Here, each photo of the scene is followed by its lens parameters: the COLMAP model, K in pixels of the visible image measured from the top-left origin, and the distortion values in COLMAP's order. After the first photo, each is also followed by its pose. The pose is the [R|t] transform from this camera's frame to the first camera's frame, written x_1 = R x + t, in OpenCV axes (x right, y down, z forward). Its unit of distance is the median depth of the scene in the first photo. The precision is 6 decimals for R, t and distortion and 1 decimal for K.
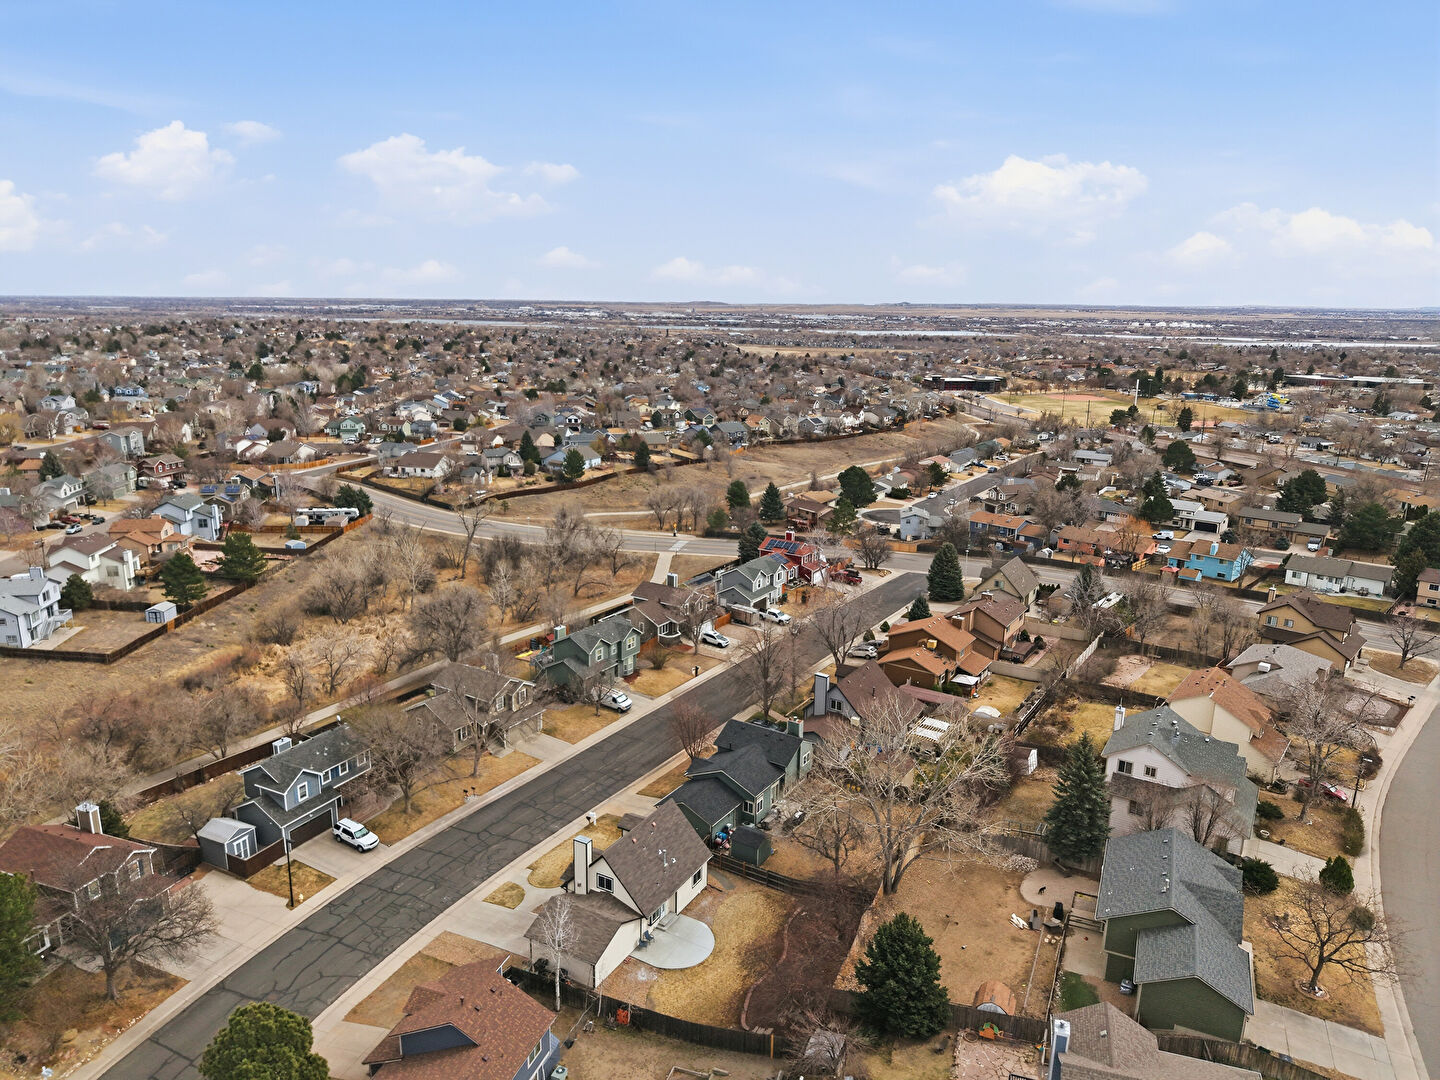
lens RADIAL K [[981.4, 0, 720.0], [0, 981.4, 540.0], [0, 0, 1]] dist [0.005566, -0.001592]
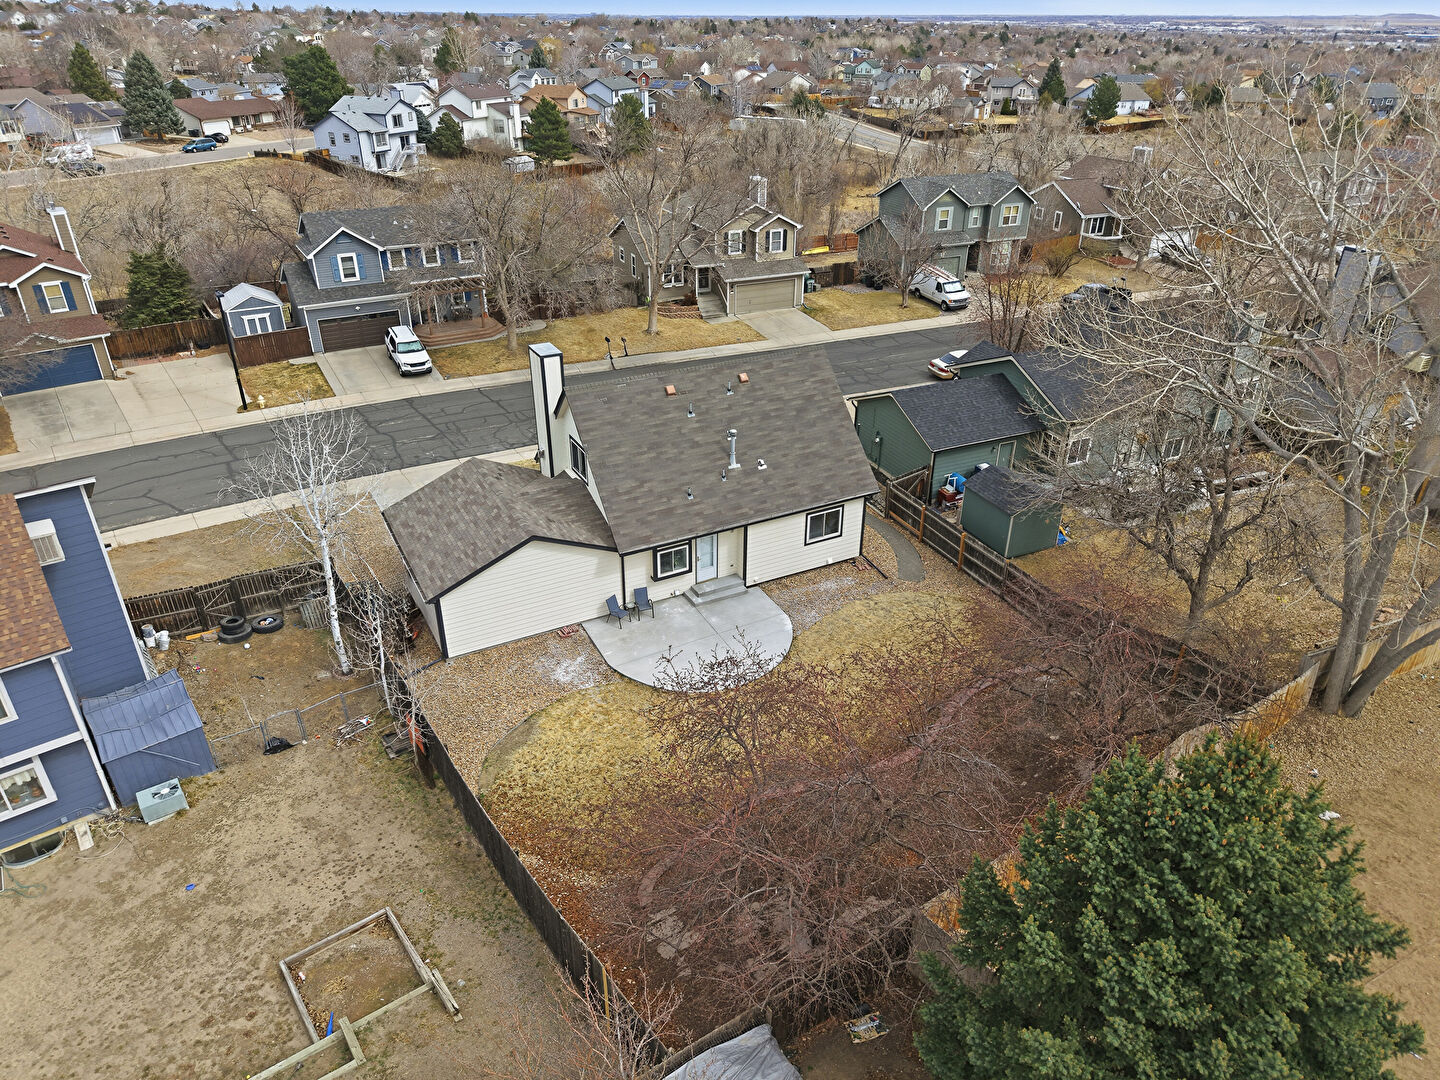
lens RADIAL K [[981.4, 0, 720.0], [0, 981.4, 540.0], [0, 0, 1]] dist [0.005566, -0.001592]
pose [[0.841846, 0.256517, -0.474863, 0.093395], [-0.133375, 0.951422, 0.277500, 0.154808], [0.522979, -0.170277, 0.835164, 0.403620]]
